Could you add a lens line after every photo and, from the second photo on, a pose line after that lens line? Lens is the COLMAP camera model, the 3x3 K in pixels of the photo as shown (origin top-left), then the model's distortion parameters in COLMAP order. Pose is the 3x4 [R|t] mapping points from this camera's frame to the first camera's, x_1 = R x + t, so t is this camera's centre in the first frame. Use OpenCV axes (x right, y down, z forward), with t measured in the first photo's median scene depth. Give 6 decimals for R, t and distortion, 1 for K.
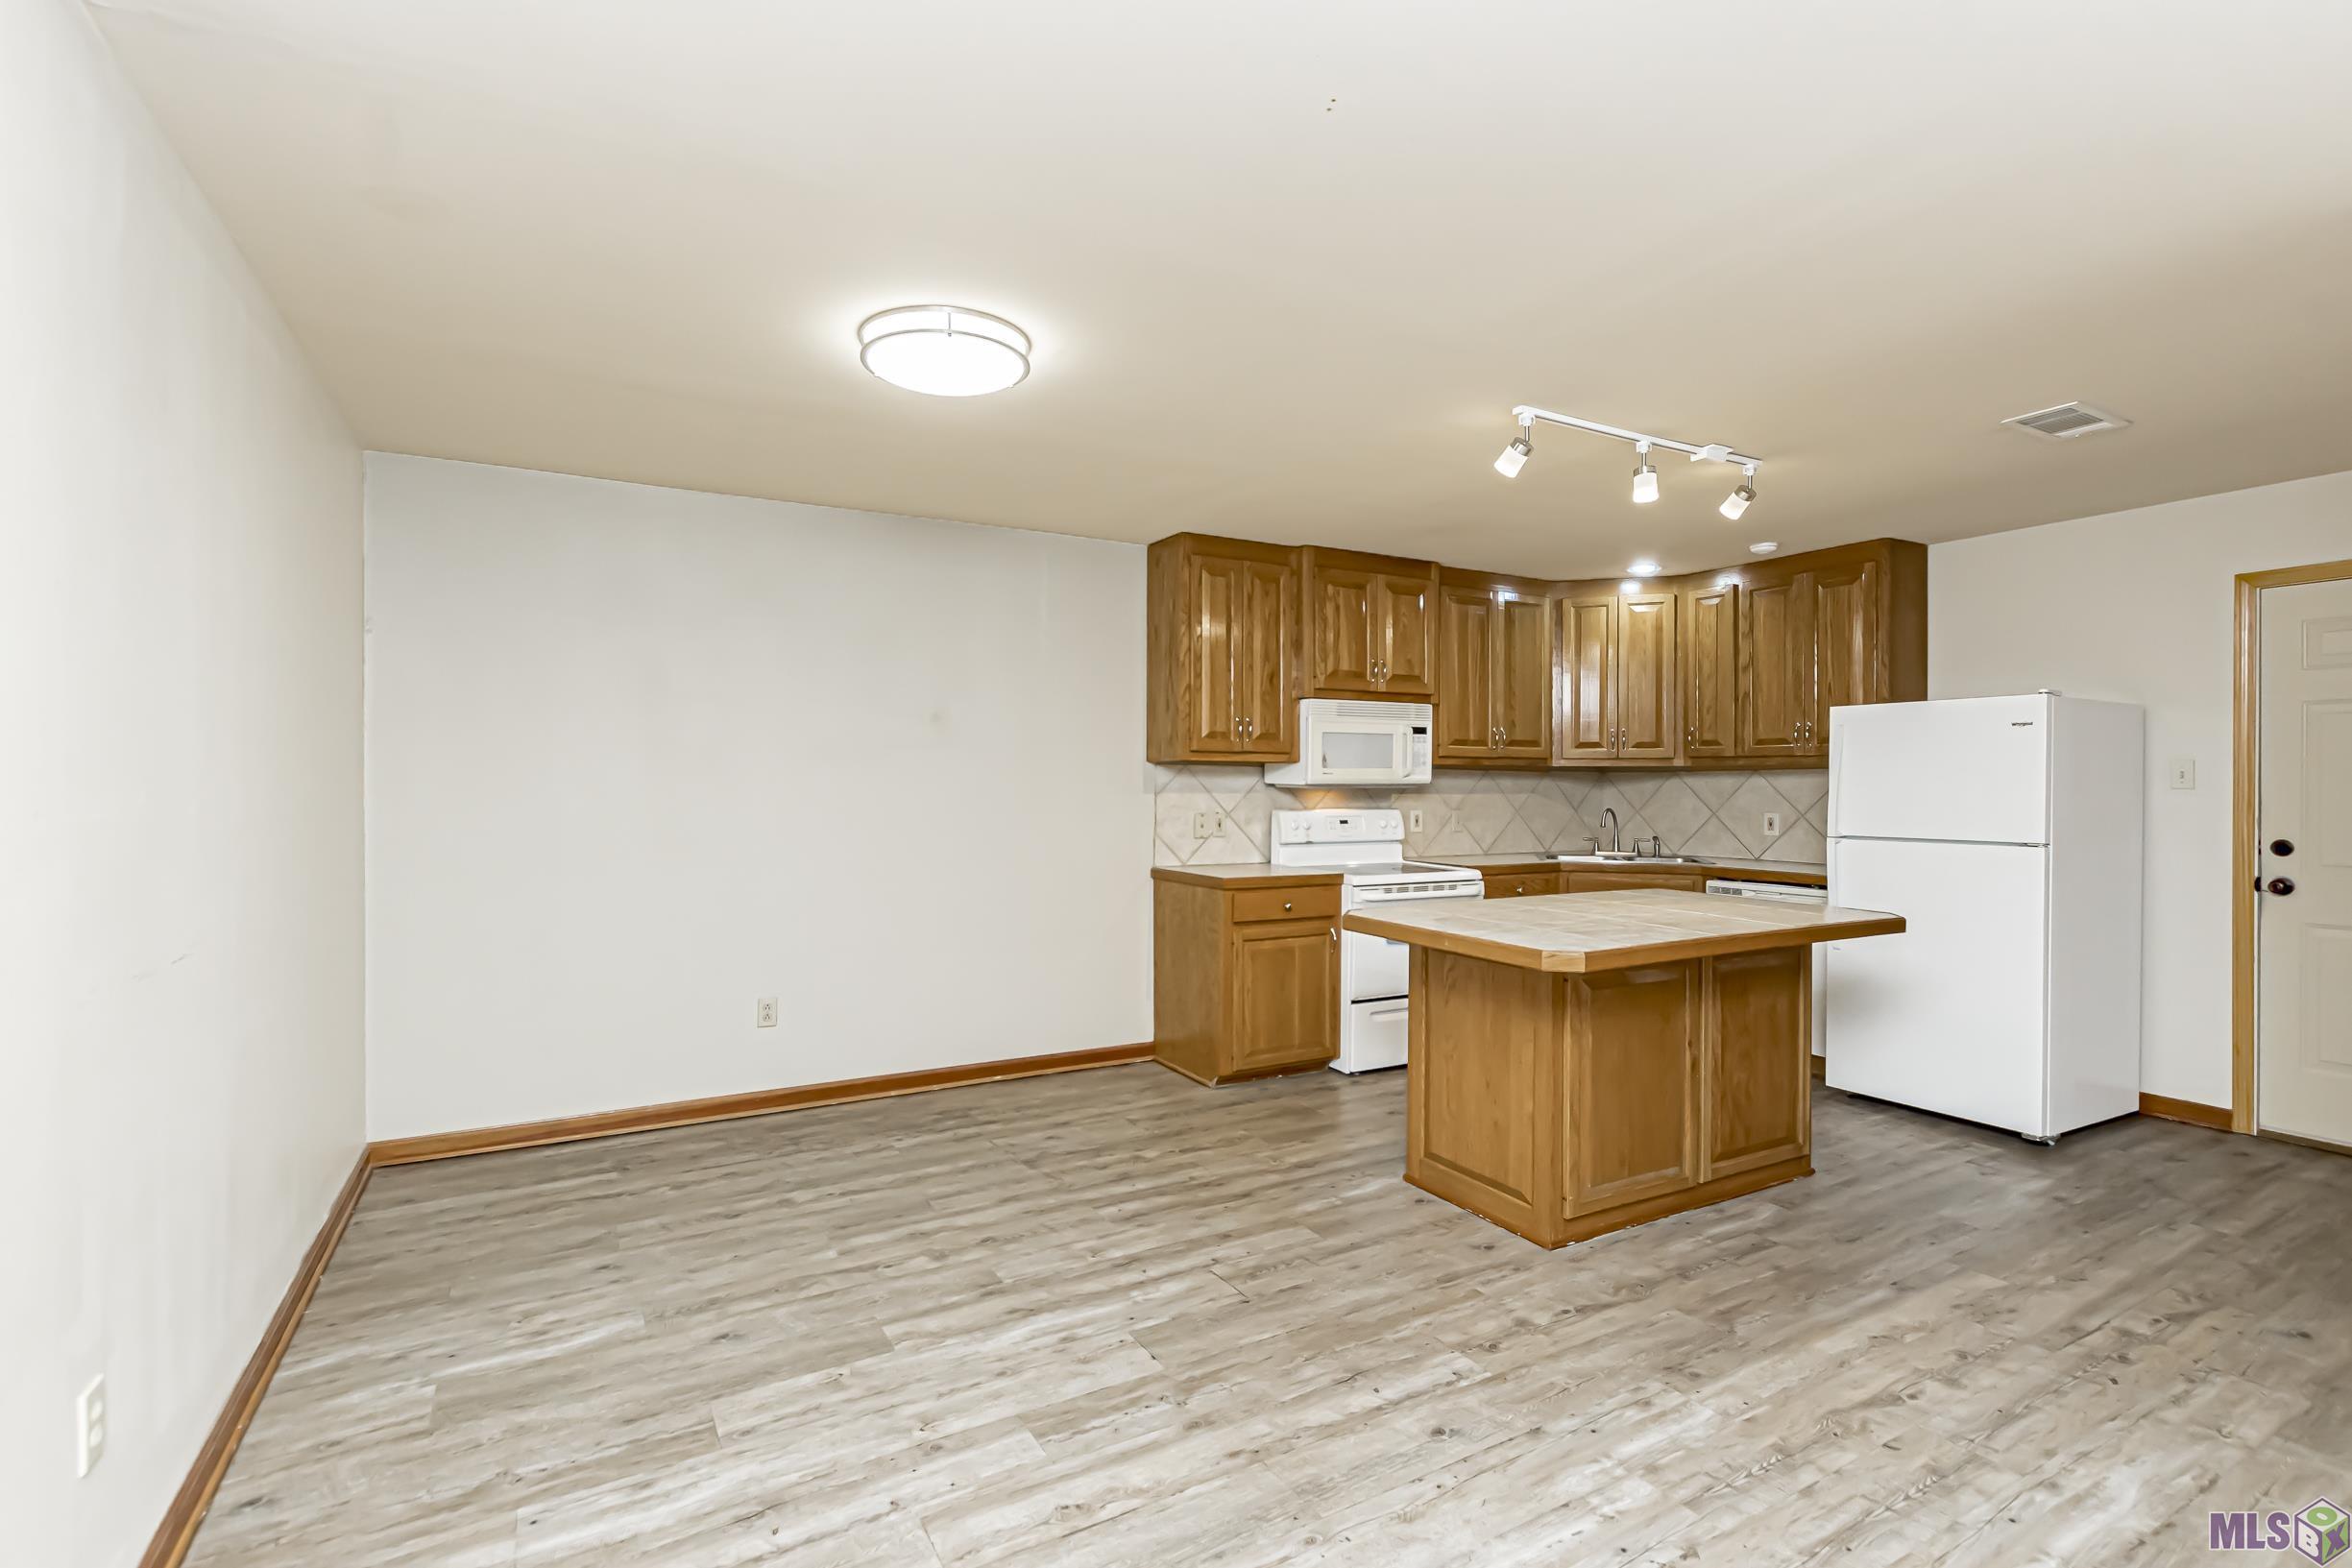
lens RADIAL K [[1060.2, 0, 1158.6], [0, 1060.2, 791.8], [0, 0, 1]] dist [0.012170, -0.005906]
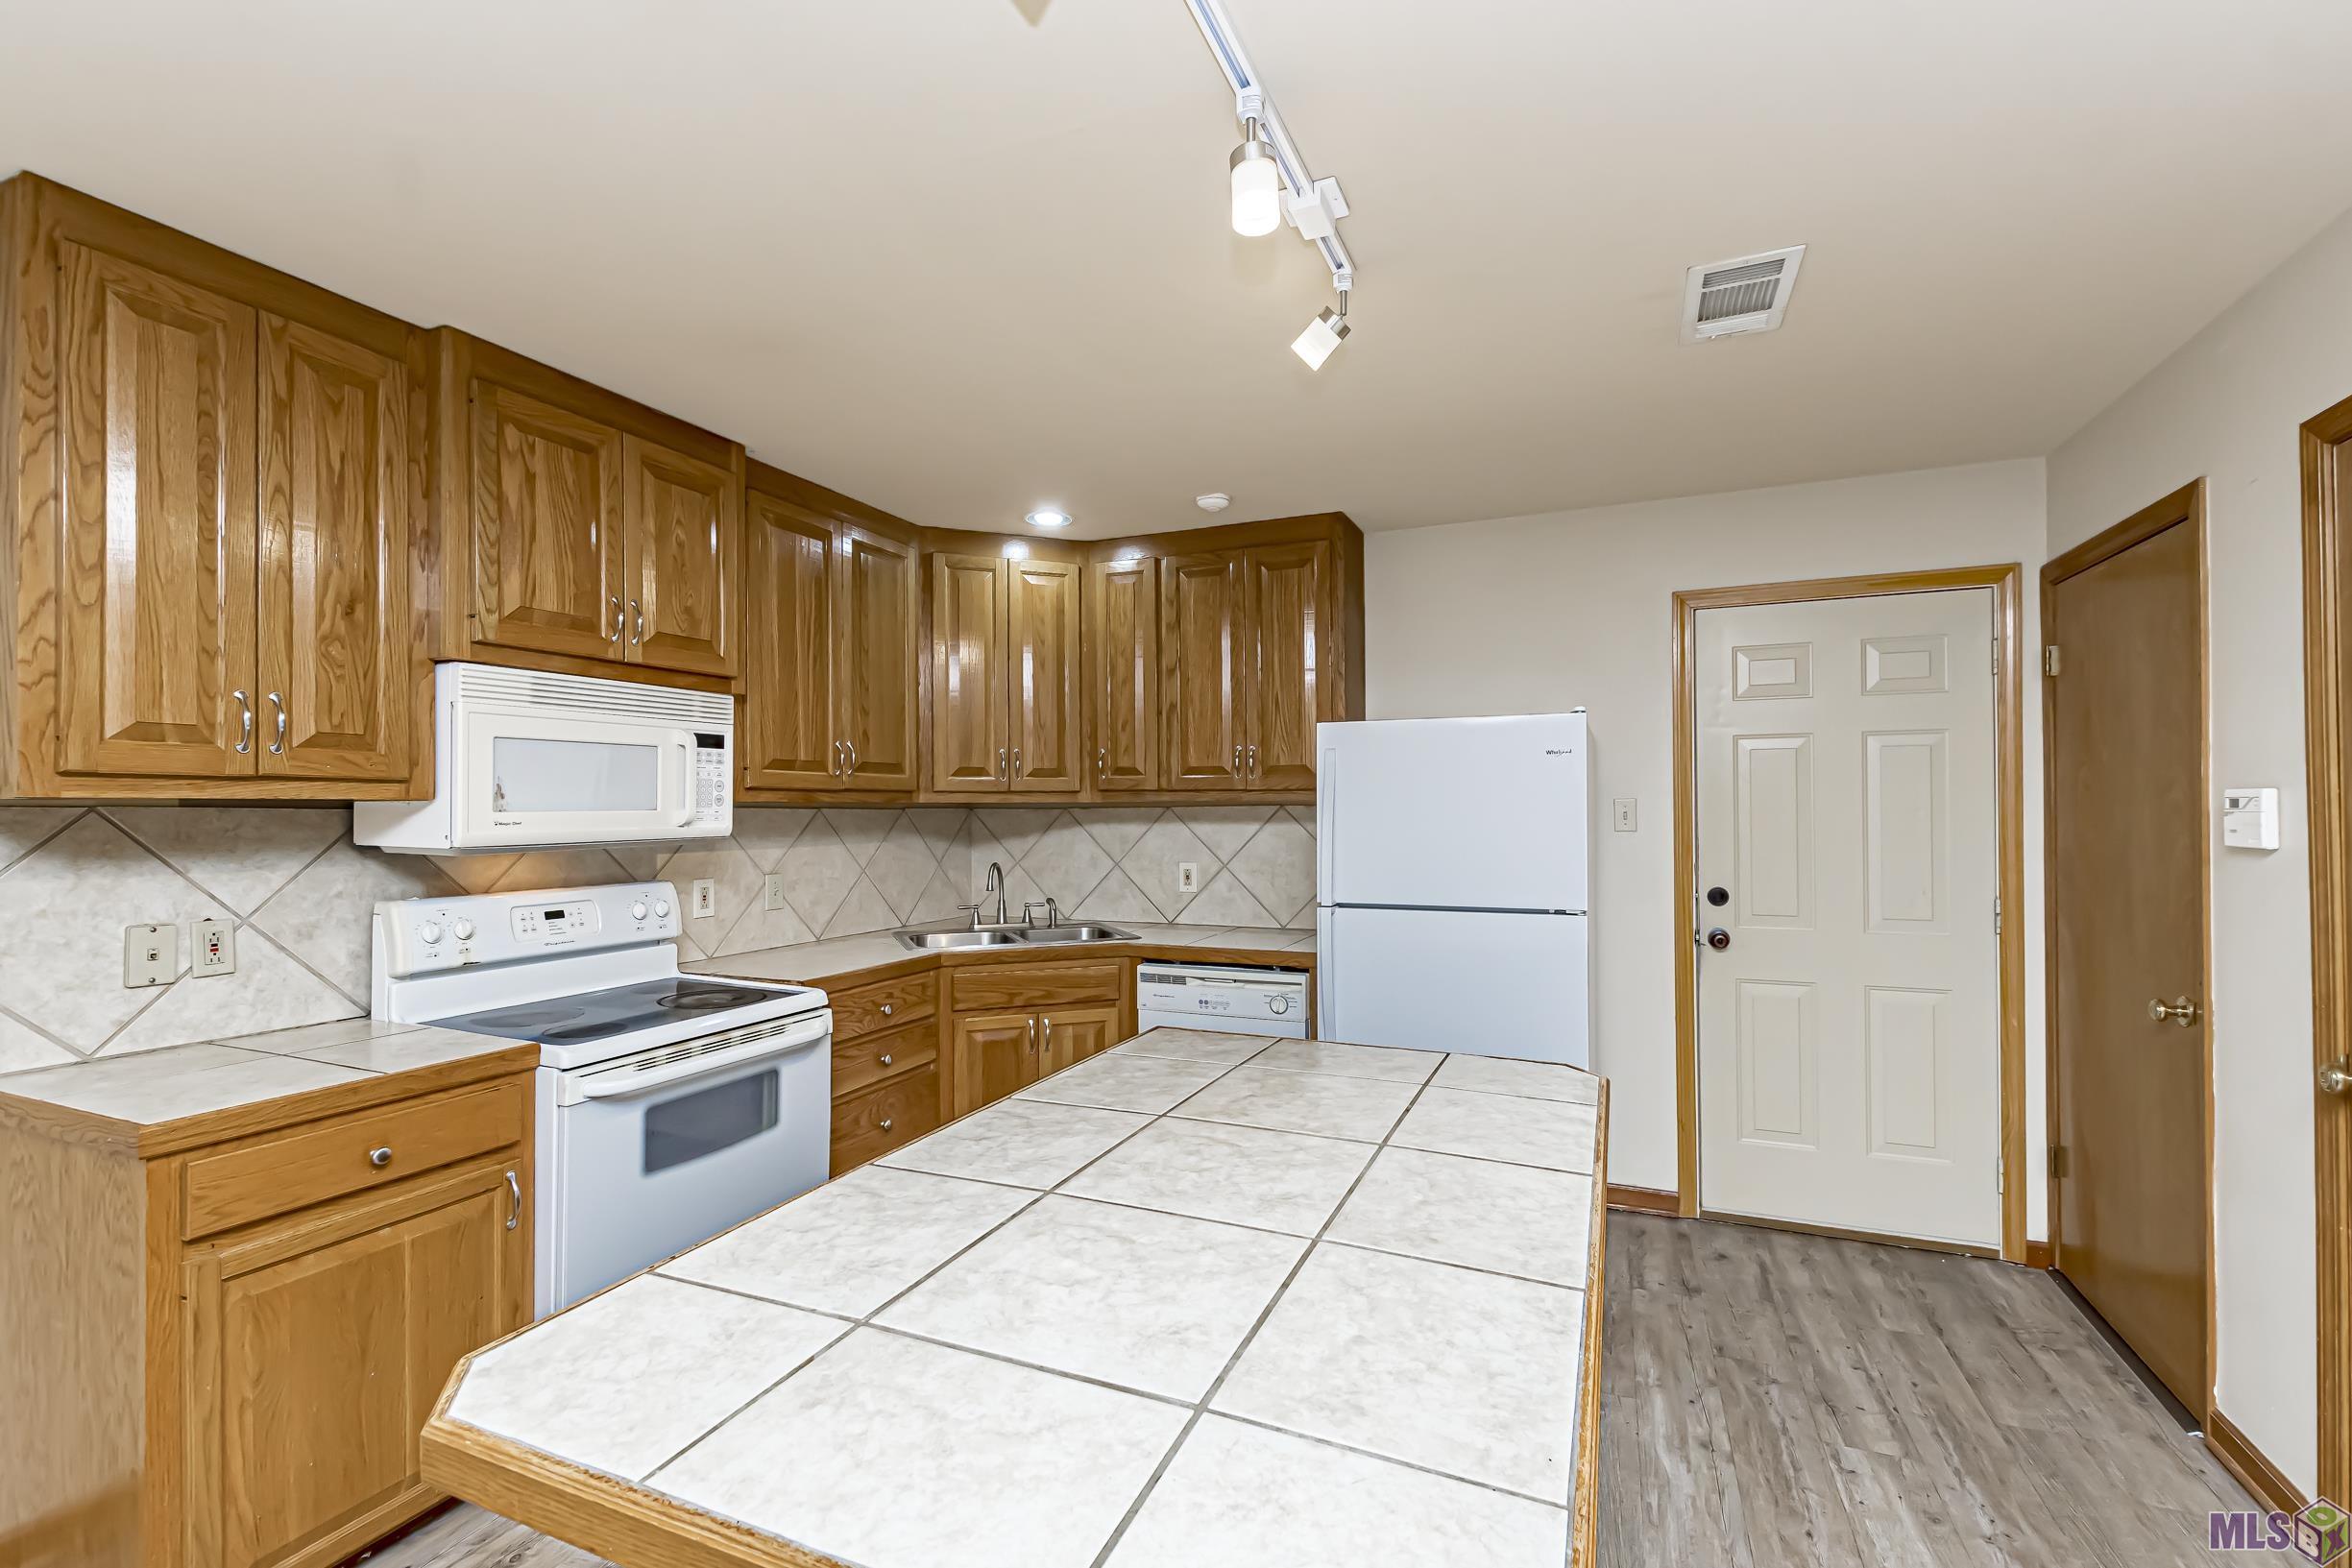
lens RADIAL K [[1033.9, 0, 1154.0], [0, 1033.9, 797.9], [0, 0, 1]] dist [-0.000325, -0.000234]
pose [[0.792945, -0.000694, 0.609293, 0.109588], [0.011601, 0.999835, -0.013959, -0.019351], [-0.609182, 0.018137, 0.792823, 0.469290]]
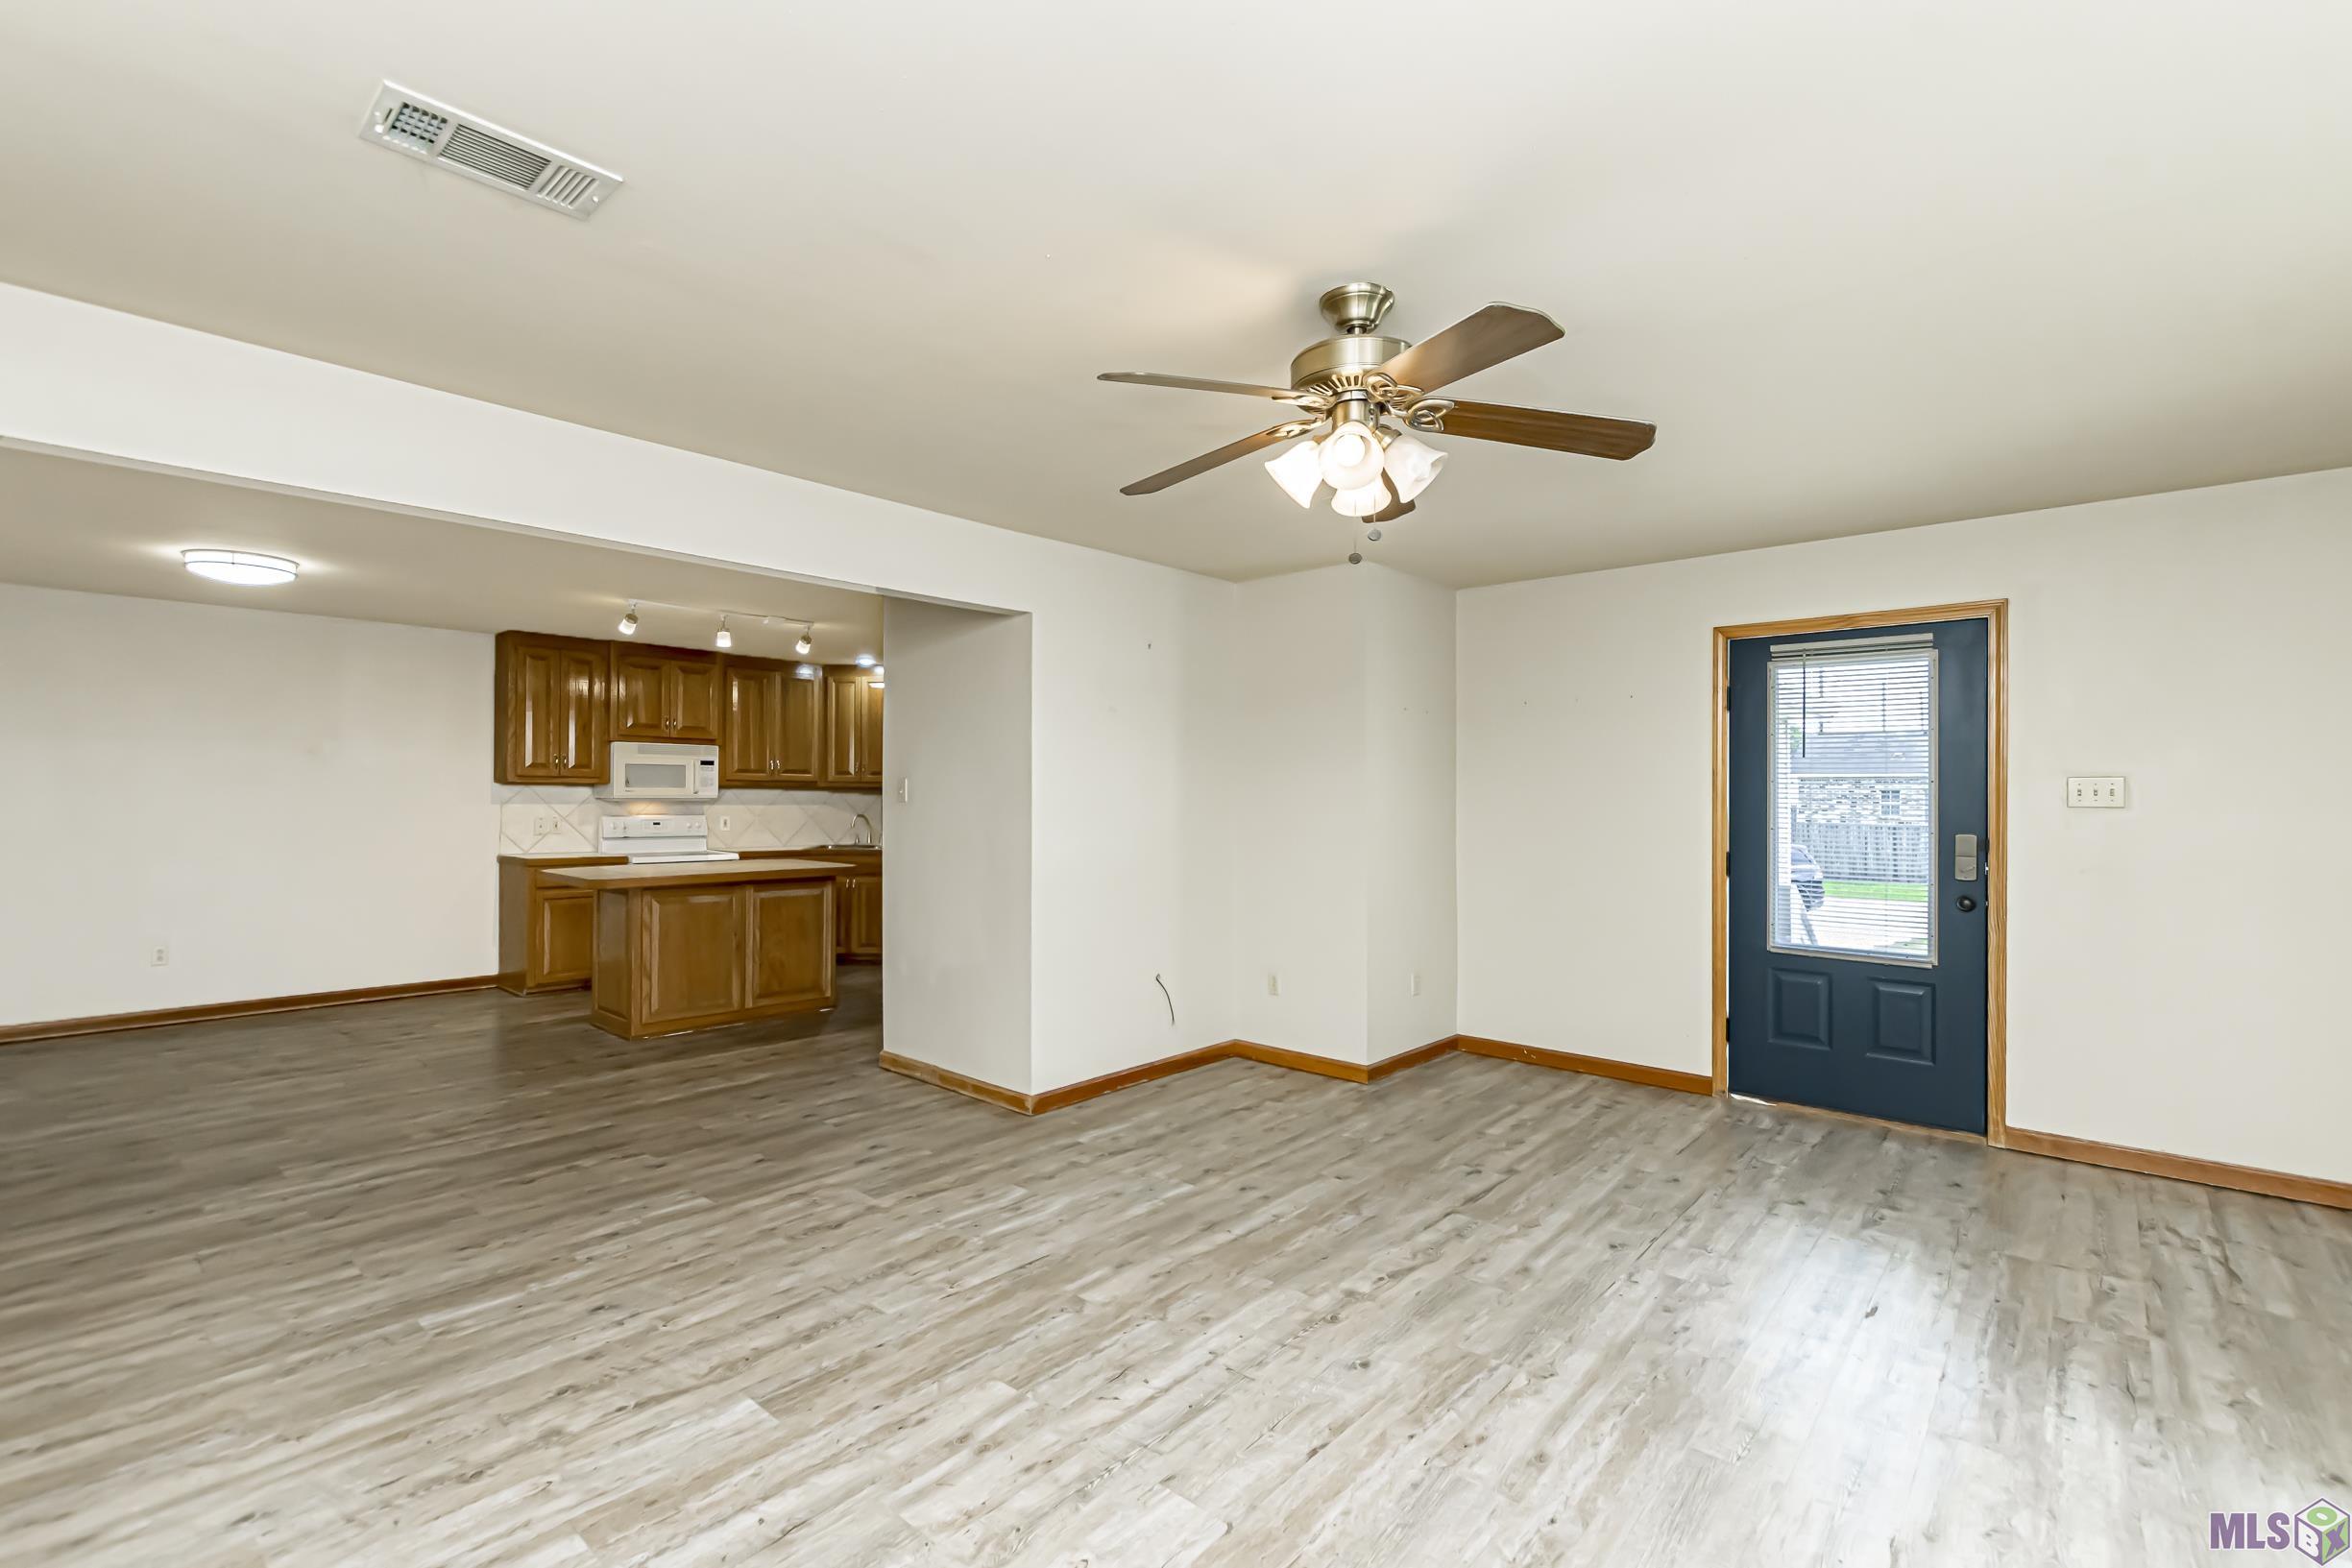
lens RADIAL K [[1052.7, 0, 1109.6], [0, 1052.7, 796.1], [0, 0, 1]] dist [-0.000096, -0.000749]
pose [[0.957735, 0.004196, 0.287621, 0.393638], [-0.000732, 0.999926, -0.012153, 0.007870], [-0.287651, 0.011429, 0.957667, -0.652575]]
